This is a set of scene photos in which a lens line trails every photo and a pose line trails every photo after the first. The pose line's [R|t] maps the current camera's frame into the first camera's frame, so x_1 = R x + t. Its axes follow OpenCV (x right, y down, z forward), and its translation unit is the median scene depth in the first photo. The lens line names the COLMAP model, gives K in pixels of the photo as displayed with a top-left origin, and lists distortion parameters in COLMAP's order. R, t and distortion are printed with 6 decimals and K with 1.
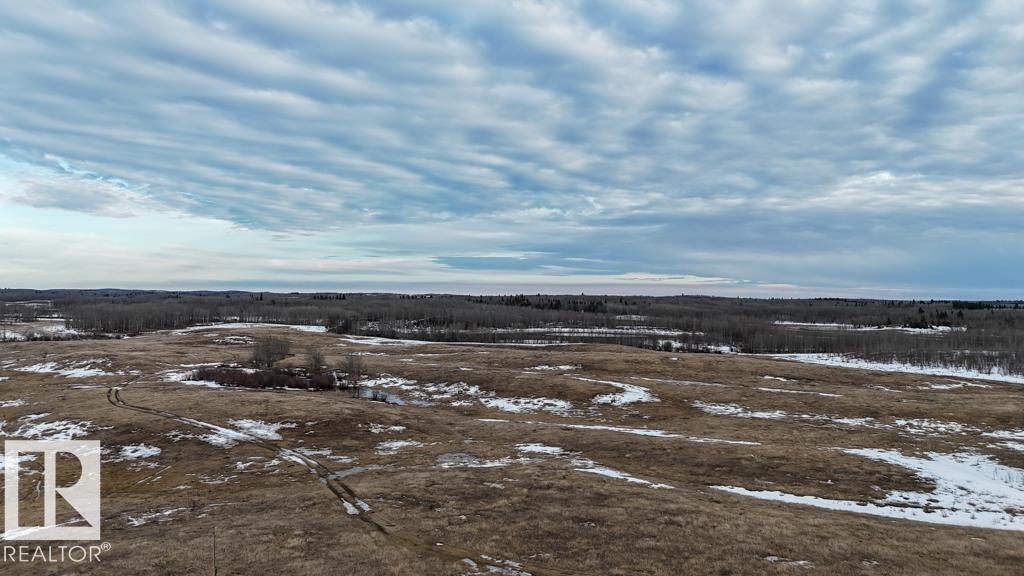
lens RADIAL K [[746.2, 0, 512.0], [0, 746.2, 288.0], [0, 0, 1]] dist [0.101688, -0.108608]
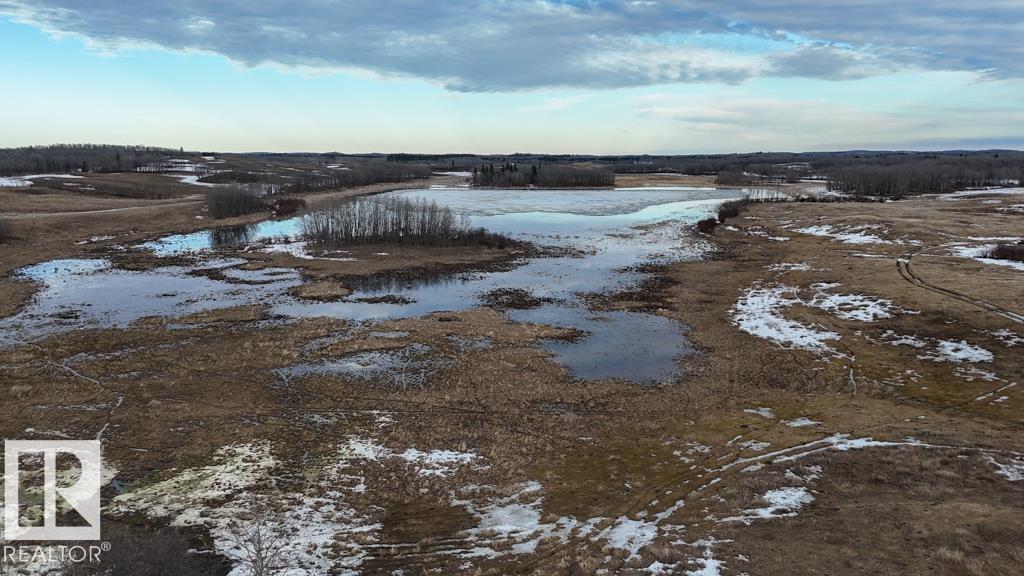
lens RADIAL K [[736.2, 0, 512.0], [0, 736.2, 288.0], [0, 0, 1]] dist [0.110771, -0.084447]
pose [[0.616257, 0.127992, -0.777075, -0.089231], [0.014738, 0.984658, 0.173871, 0.002439], [0.787407, -0.118602, 0.604916, 0.081340]]
